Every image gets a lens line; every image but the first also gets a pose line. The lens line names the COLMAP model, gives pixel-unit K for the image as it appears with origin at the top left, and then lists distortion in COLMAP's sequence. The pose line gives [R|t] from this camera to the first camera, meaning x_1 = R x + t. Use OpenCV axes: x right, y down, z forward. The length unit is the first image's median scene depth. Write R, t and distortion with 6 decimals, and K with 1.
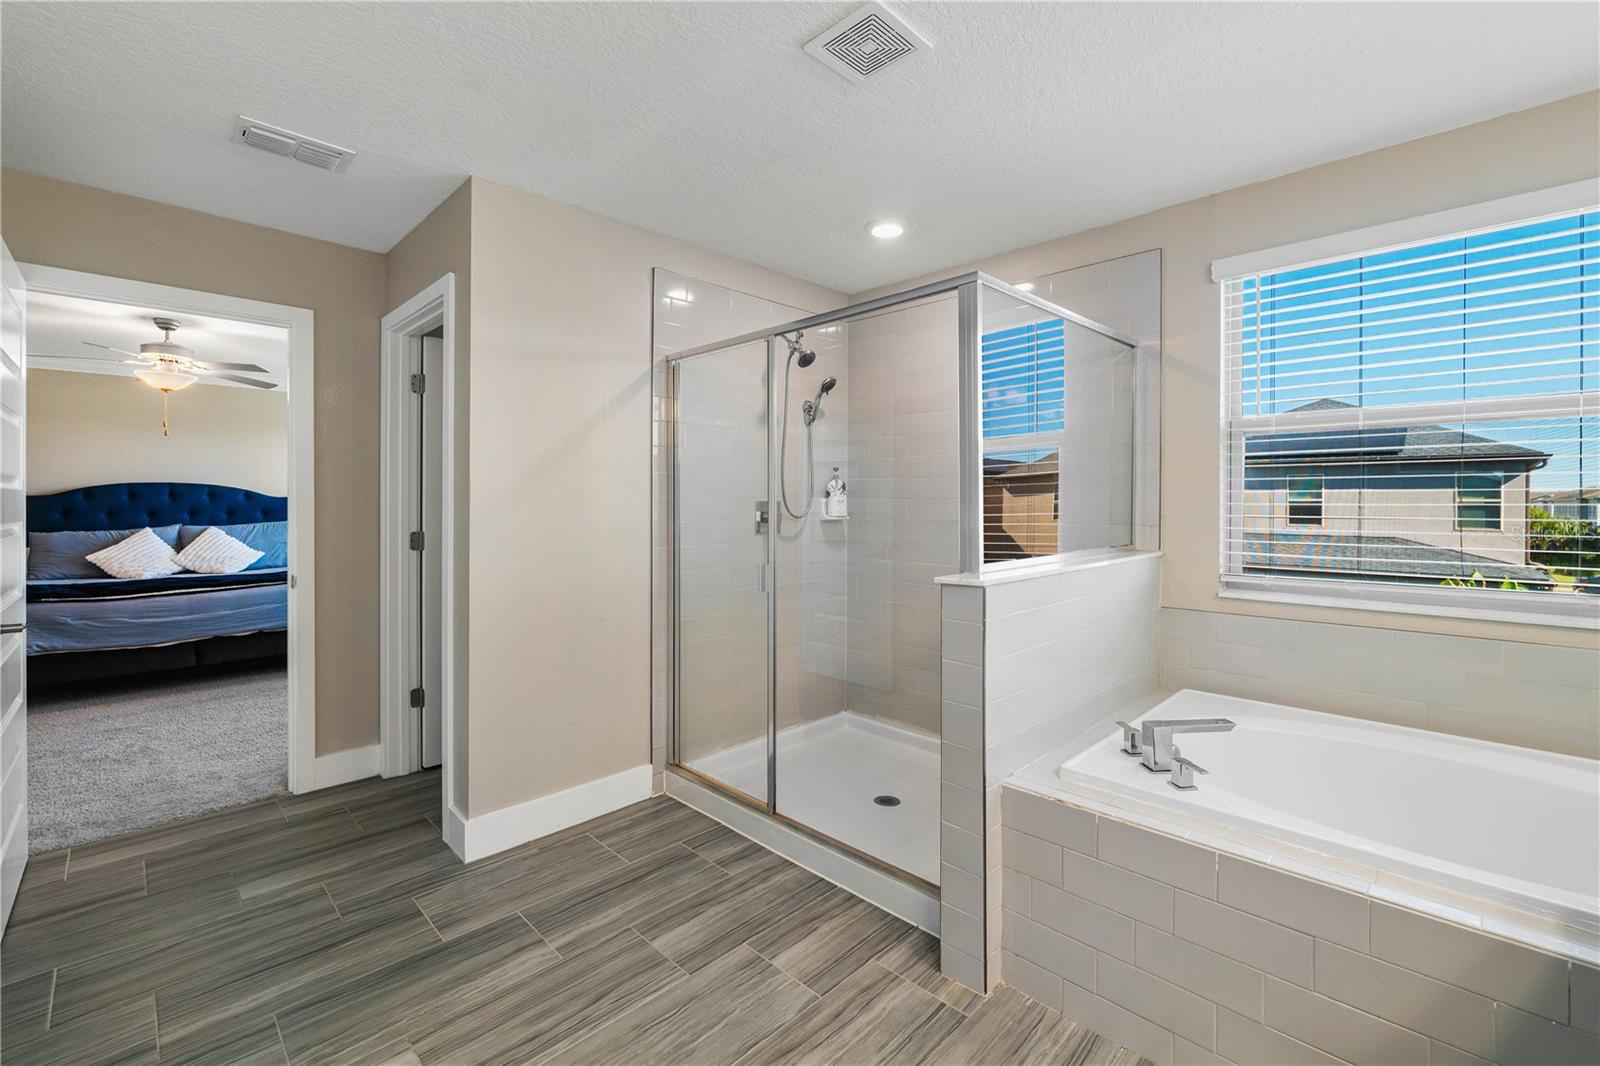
lens RADIAL K [[674.9, 0, 807.7], [0, 674.9, 531.2], [0, 0, 1]] dist [-0.000950, -0.000079]
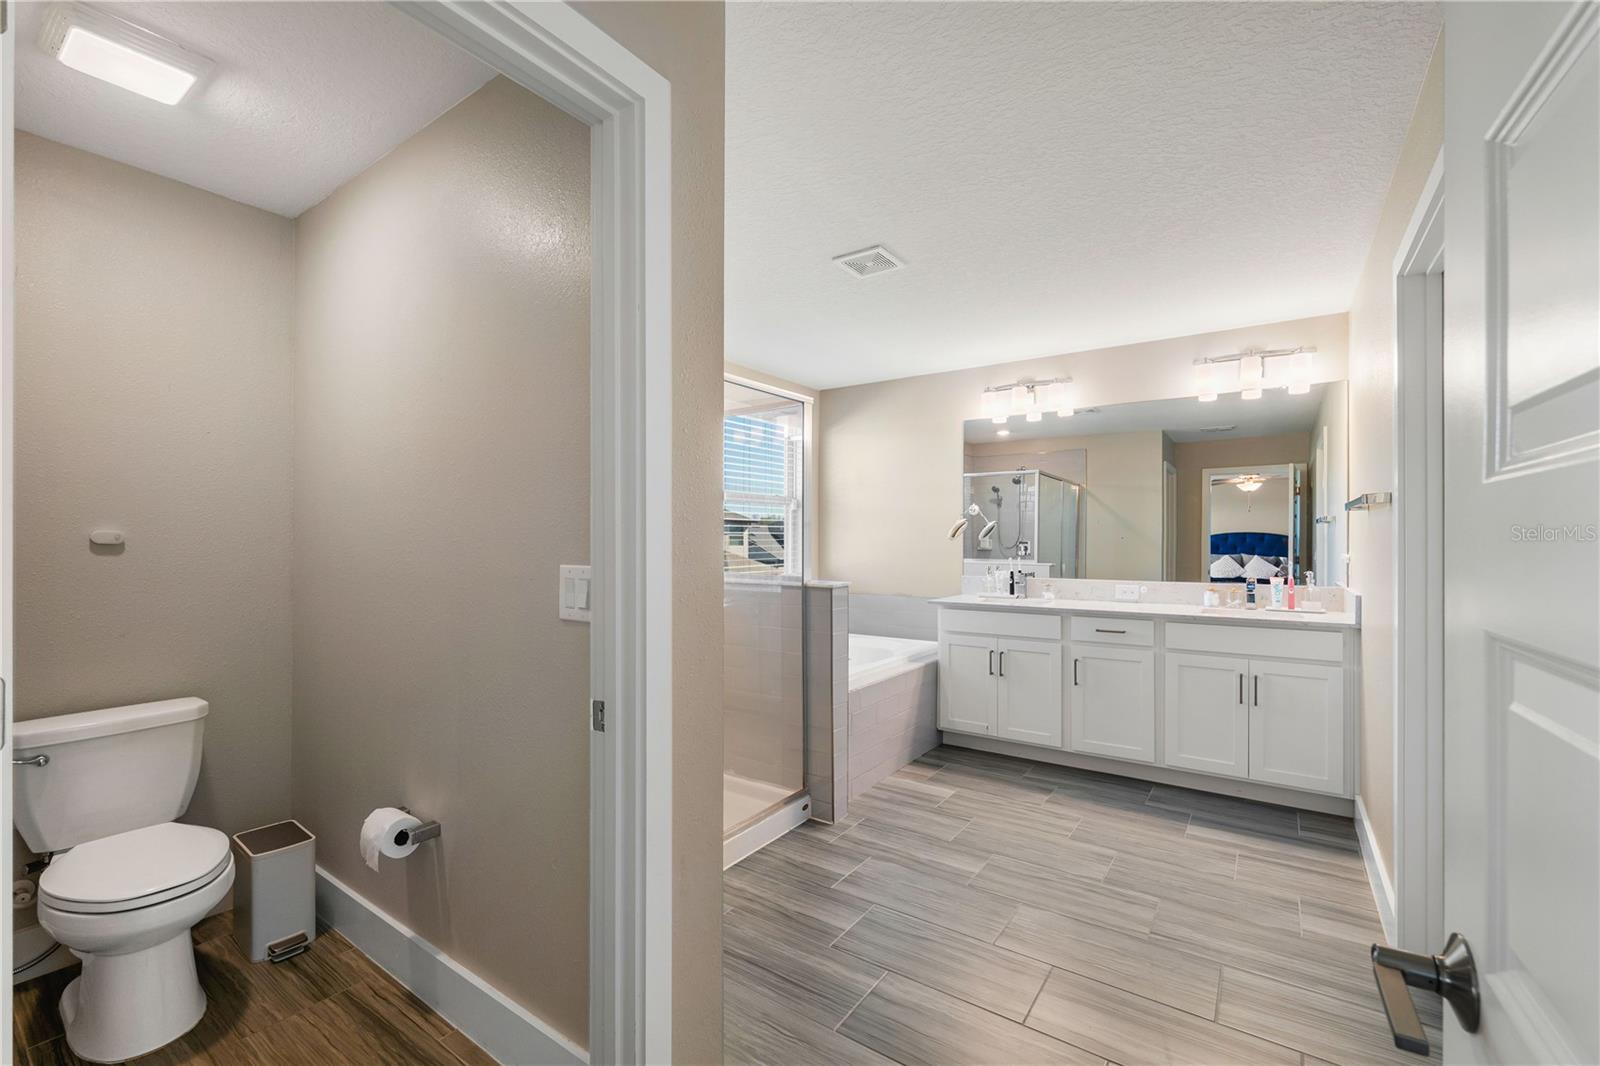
lens RADIAL K [[674.9, 0, 807.7], [0, 674.9, 531.2], [0, 0, 1]] dist [-0.000950, -0.000079]
pose [[-0.149453, -0.000627, 0.988769, -1.232288], [0.043756, 0.999016, 0.007247, -0.061567], [-0.987800, 0.044348, -0.149278, 1.110110]]
